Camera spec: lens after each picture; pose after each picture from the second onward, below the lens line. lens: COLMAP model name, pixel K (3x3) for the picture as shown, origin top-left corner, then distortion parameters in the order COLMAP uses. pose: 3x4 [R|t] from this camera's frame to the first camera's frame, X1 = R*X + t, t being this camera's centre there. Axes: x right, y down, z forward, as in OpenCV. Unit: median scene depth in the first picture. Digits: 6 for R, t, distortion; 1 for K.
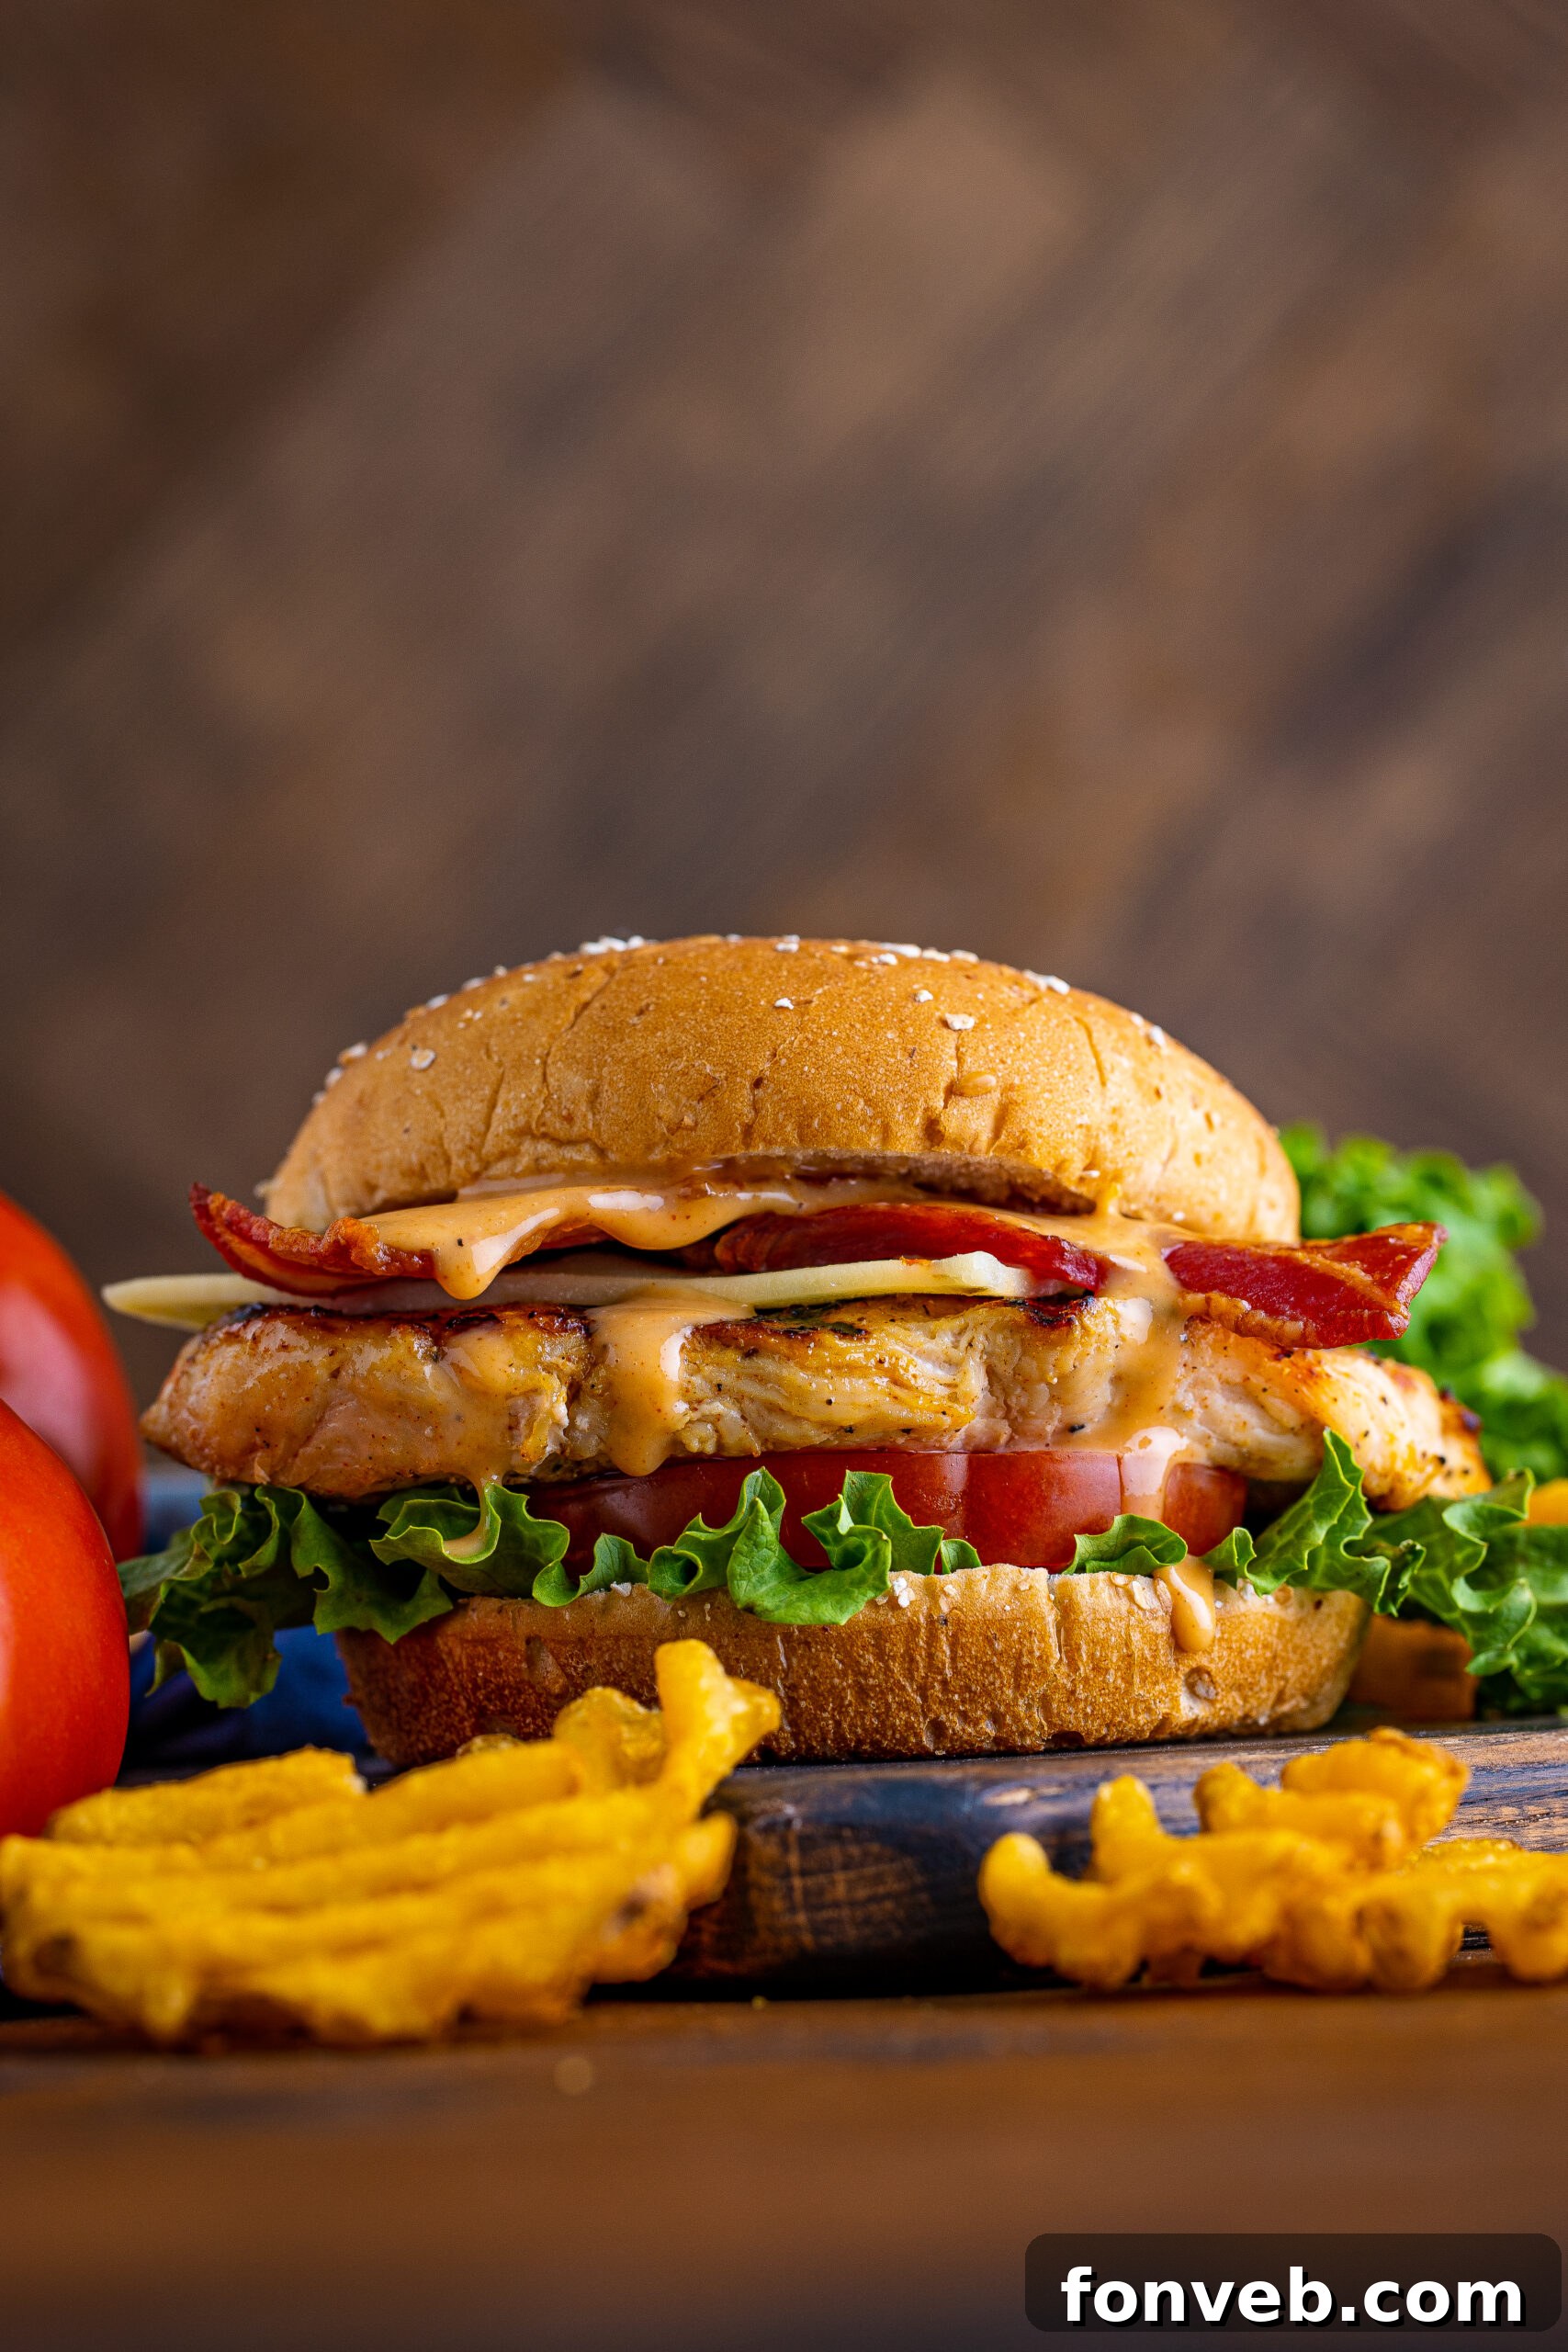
lens RADIAL K [[7460.1, 0, 792.7], [0, 7460.1, 1093.6], [0, 0, 1]] dist [0.026543, -2.405849]
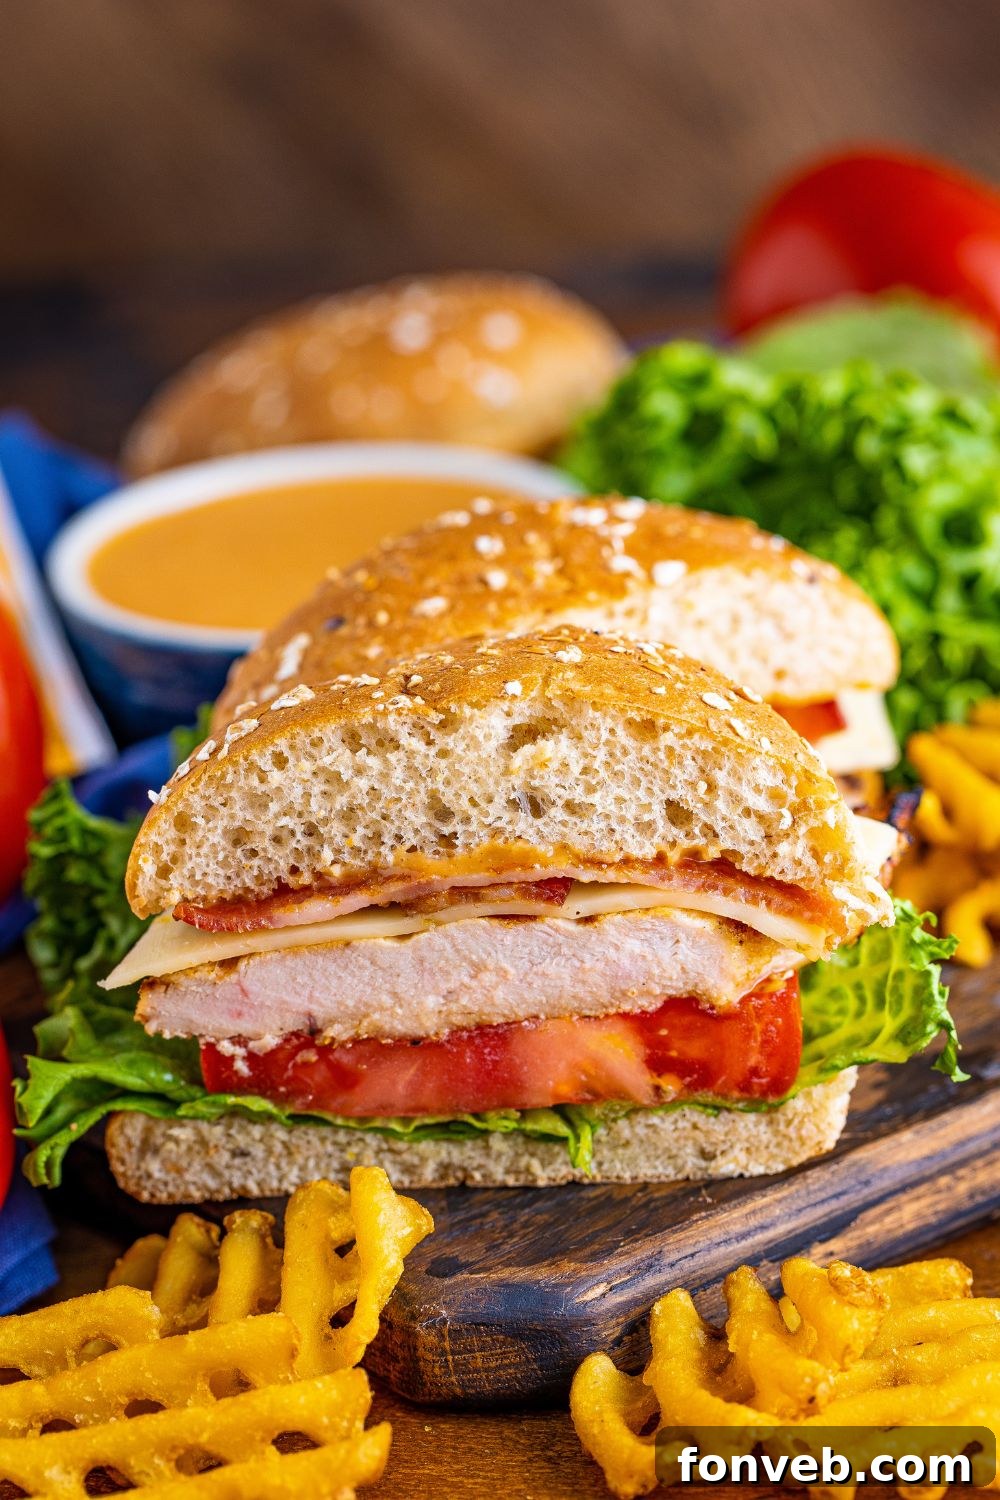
lens RADIAL K [[4916.3, 0, 500.0], [0, 4916.3, 750.0], [0, 0, 1]] dist [0.011933, -1.848686]
pose [[0.998172, -0.011198, -0.059384, 0.066772], [0.035624, 0.902819, 0.428543, -0.404609], [0.048814, -0.429875, 0.901568, 0.147858]]
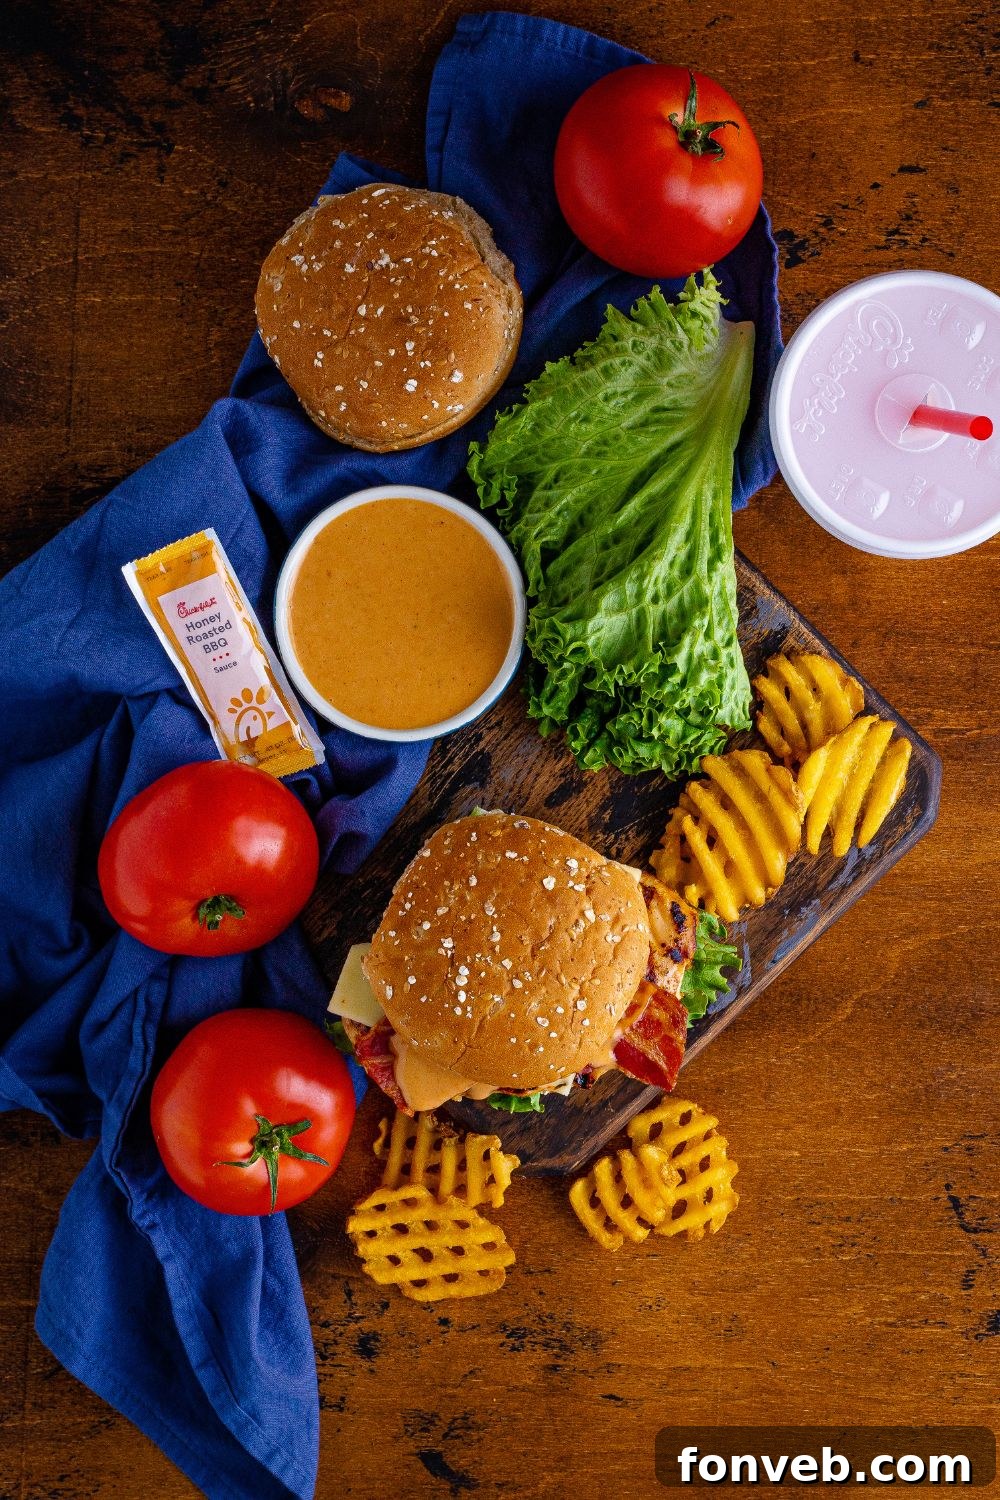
lens RADIAL K [[3125.6, 0, 500.0], [0, 3125.6, 750.0], [0, 0, 1]] dist [-0.022532, -0.107158]
pose [[0.998082, -0.061817, -0.003314, 0.006843], [-0.000212, -0.056958, 0.998377, -1.591083], [-0.061906, -0.996461, -0.056862, 1.269963]]
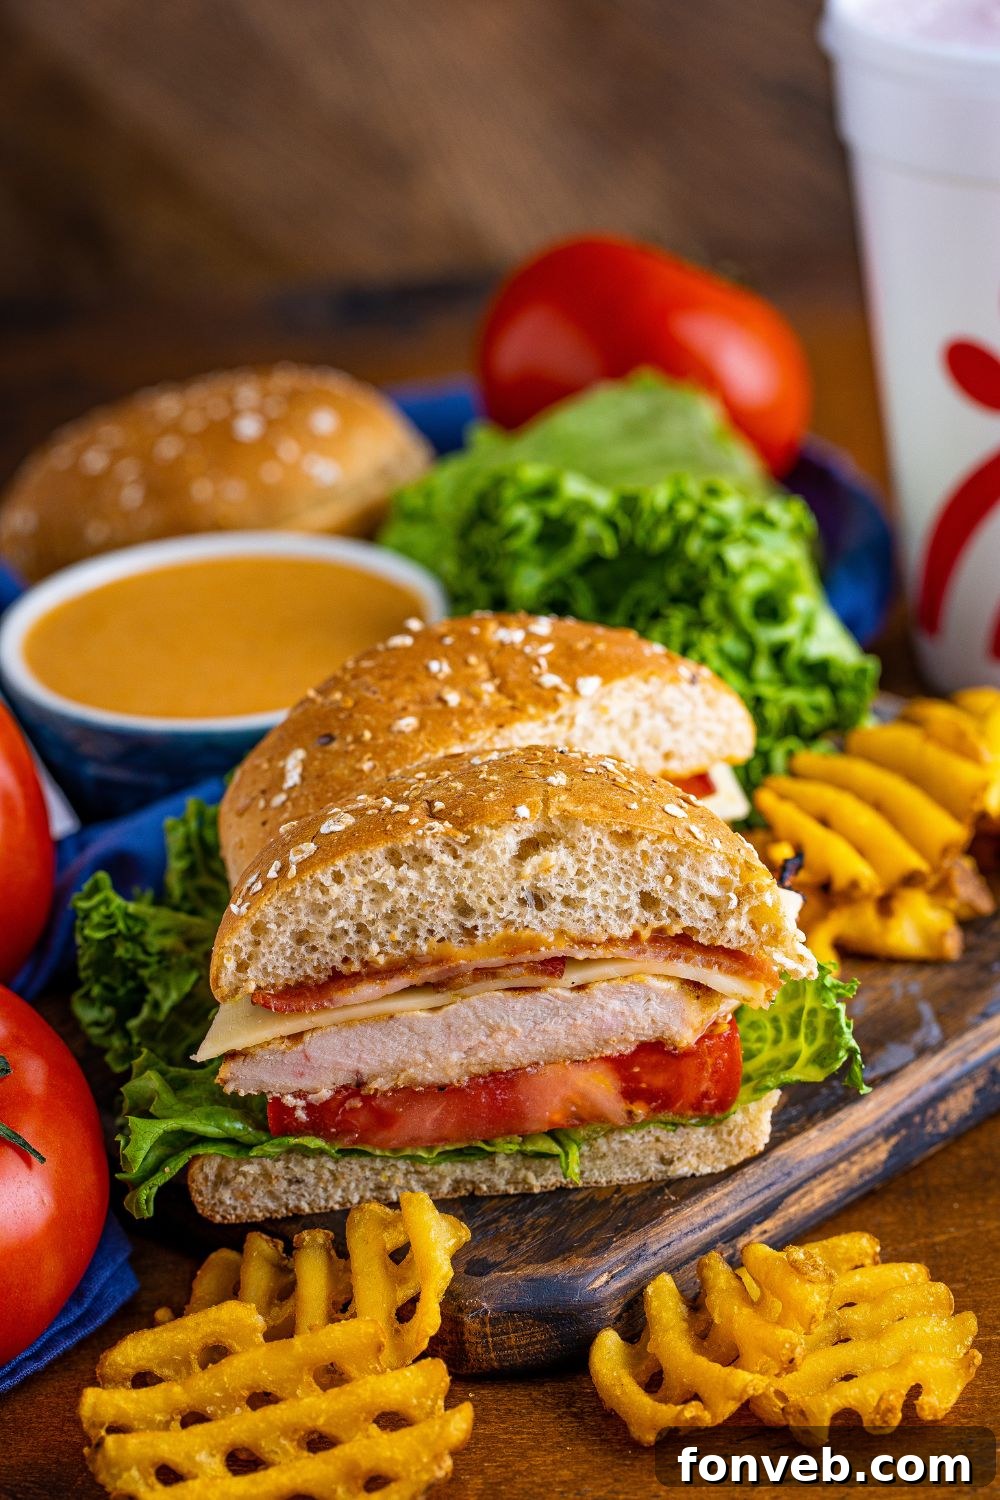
lens RADIAL K [[4758.2, 0, 505.6], [0, 4758.2, 697.4], [0, 0, 1]] dist [0.026543, -2.405849]
pose [[0.995083, -0.055479, 0.082054, -0.080928], [0.010592, 0.883267, 0.468751, -0.572855], [-0.098481, -0.465577, 0.879511, 0.005349]]
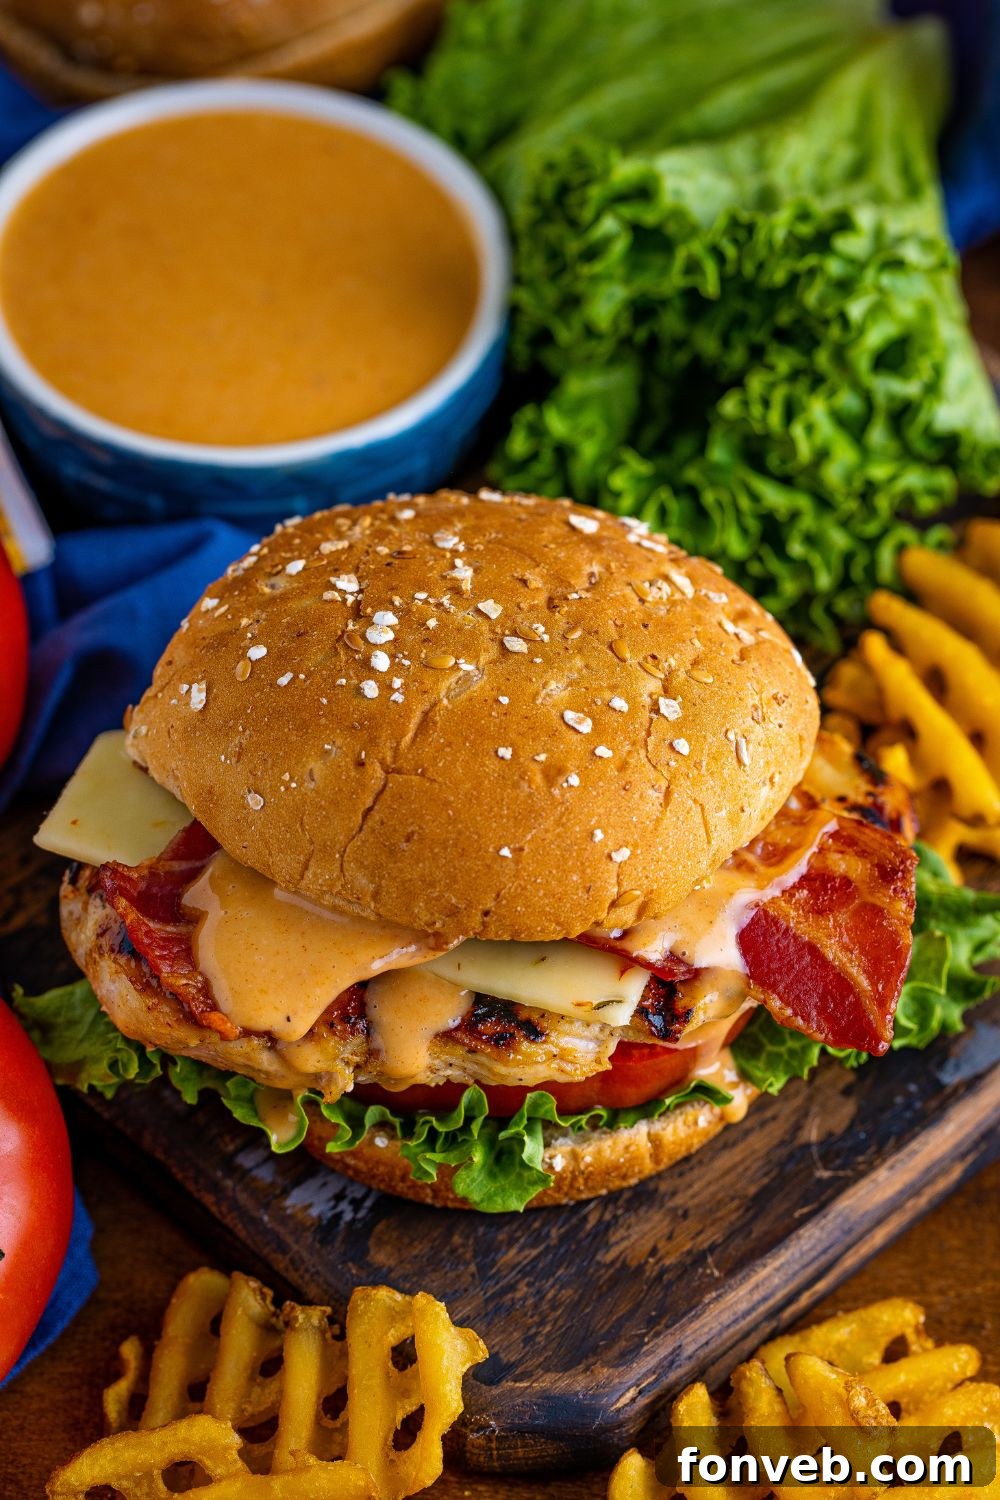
lens RADIAL K [[4916.3, 0, 500.0], [0, 4916.3, 750.0], [0, 0, 1]] dist [0.011933, -1.848686]
pose [[0.995651, 0.001553, 0.093150, -0.095438], [-0.073583, 0.626346, 0.776065, -0.801220], [-0.057139, -0.779544, 0.623736, 0.406403]]
